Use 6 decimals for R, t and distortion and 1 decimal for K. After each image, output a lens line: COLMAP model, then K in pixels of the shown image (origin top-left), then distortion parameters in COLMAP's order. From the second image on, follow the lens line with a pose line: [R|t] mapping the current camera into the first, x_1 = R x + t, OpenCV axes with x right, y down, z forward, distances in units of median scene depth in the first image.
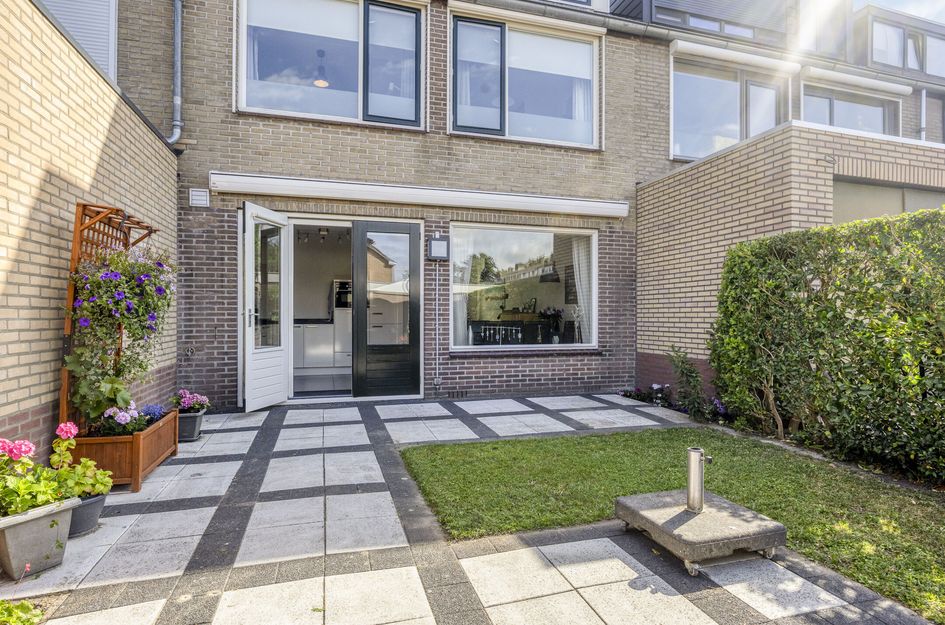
lens RADIAL K [[503.7, 0, 474.4], [0, 503.7, 316.5], [0, 0, 1]] dist [-0.011974, 0.001198]
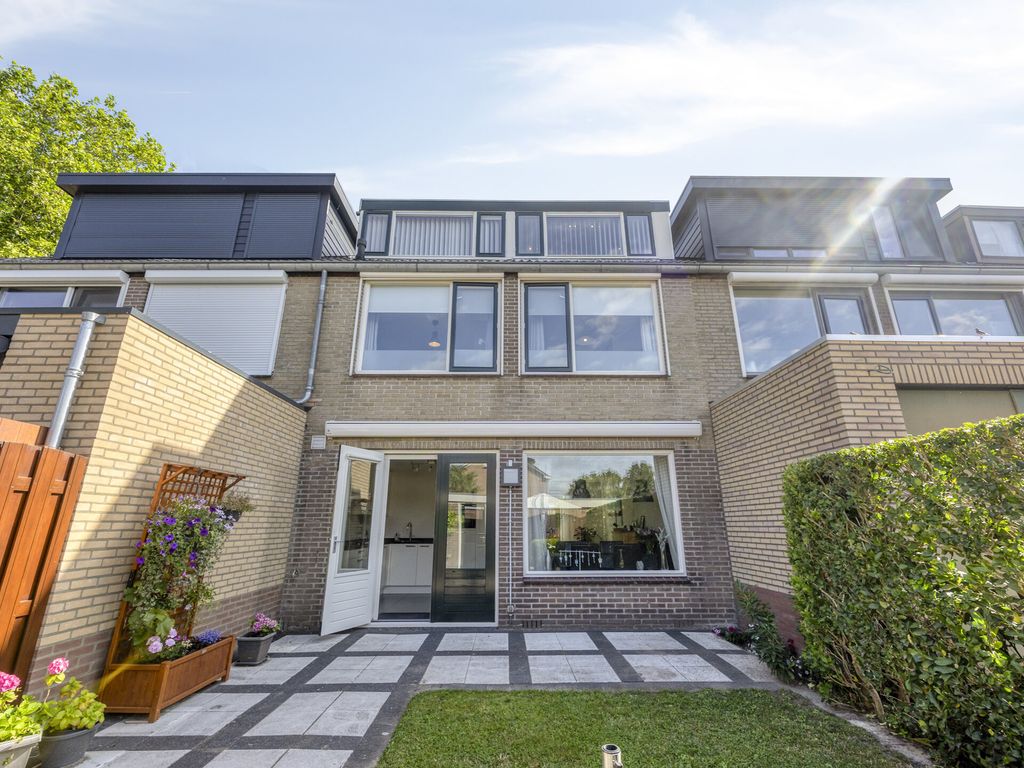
lens RADIAL K [[449.6, 0, 512.6], [0, 449.6, 385.1], [0, 0, 1]] dist [-0.003012, -0.000087]
pose [[0.961882, -0.084387, -0.260120, 0.226923], [0.003423, 0.954837, -0.297109, -0.036149], [0.273445, 0.284893, 0.918729, 0.051161]]
